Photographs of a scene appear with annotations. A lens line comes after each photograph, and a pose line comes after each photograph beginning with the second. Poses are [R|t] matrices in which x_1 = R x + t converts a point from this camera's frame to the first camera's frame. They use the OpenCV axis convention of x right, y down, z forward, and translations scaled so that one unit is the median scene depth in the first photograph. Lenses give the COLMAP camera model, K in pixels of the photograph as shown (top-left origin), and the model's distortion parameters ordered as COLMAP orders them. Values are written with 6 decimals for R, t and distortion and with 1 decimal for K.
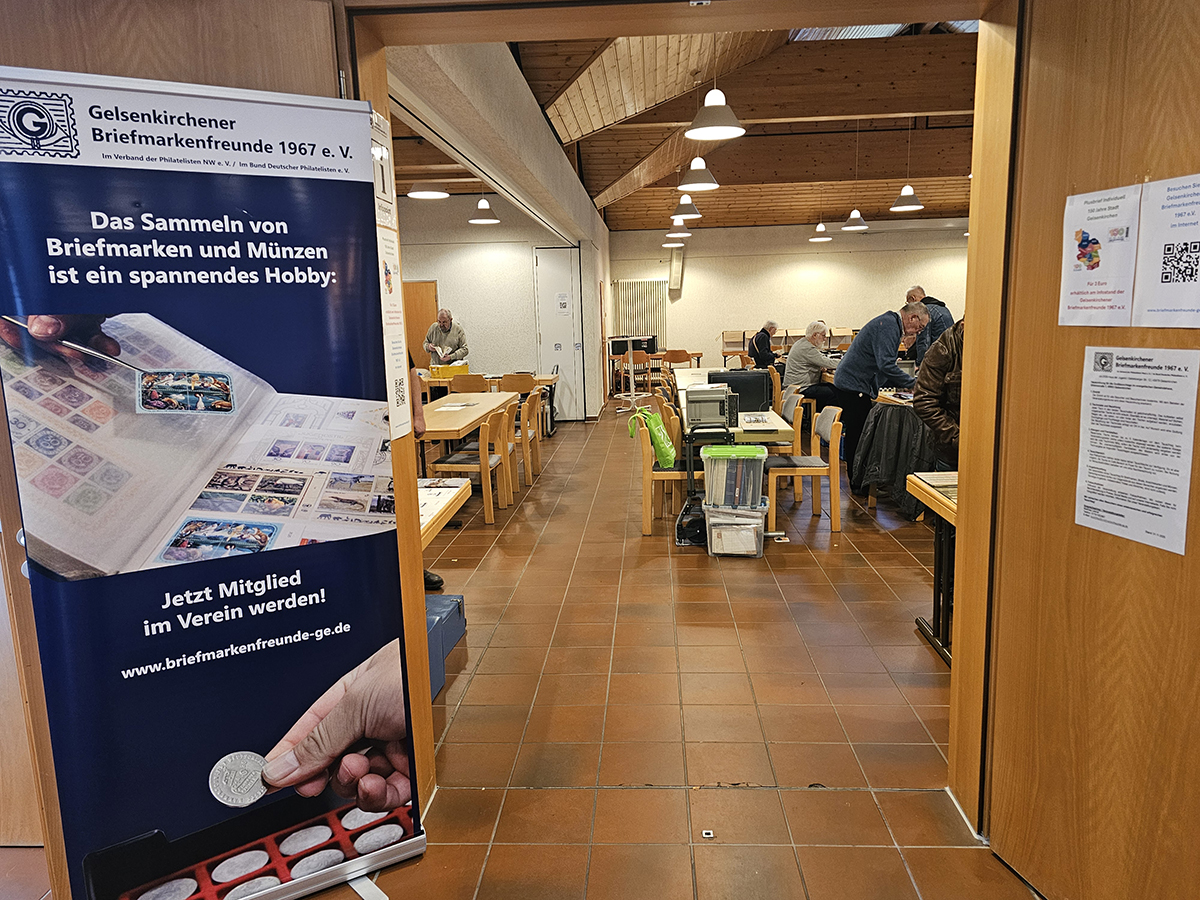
lens RADIAL K [[819.2, 0, 600.0], [0, 819.2, 450.0], [0, 0, 1]] dist [0.014461, -0.002873]
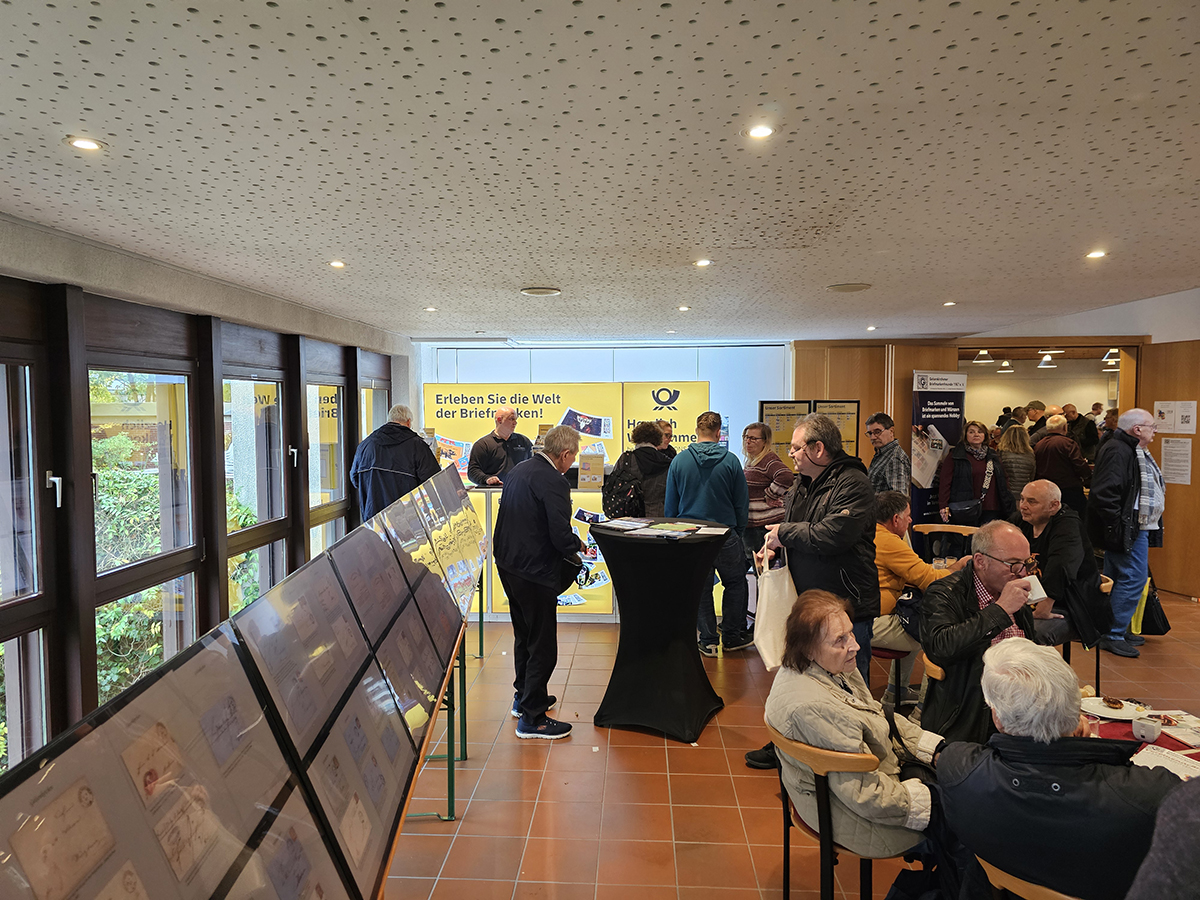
lens RADIAL K [[819.2, 0, 600.0], [0, 819.2, 450.0], [0, 0, 1]] dist [0.014461, -0.002873]
pose [[0.999763, 0.020389, 0.007672, -2.283495], [-0.019281, 0.992093, -0.124013, 0.508356], [-0.010140, 0.123835, 0.992251, -3.092131]]
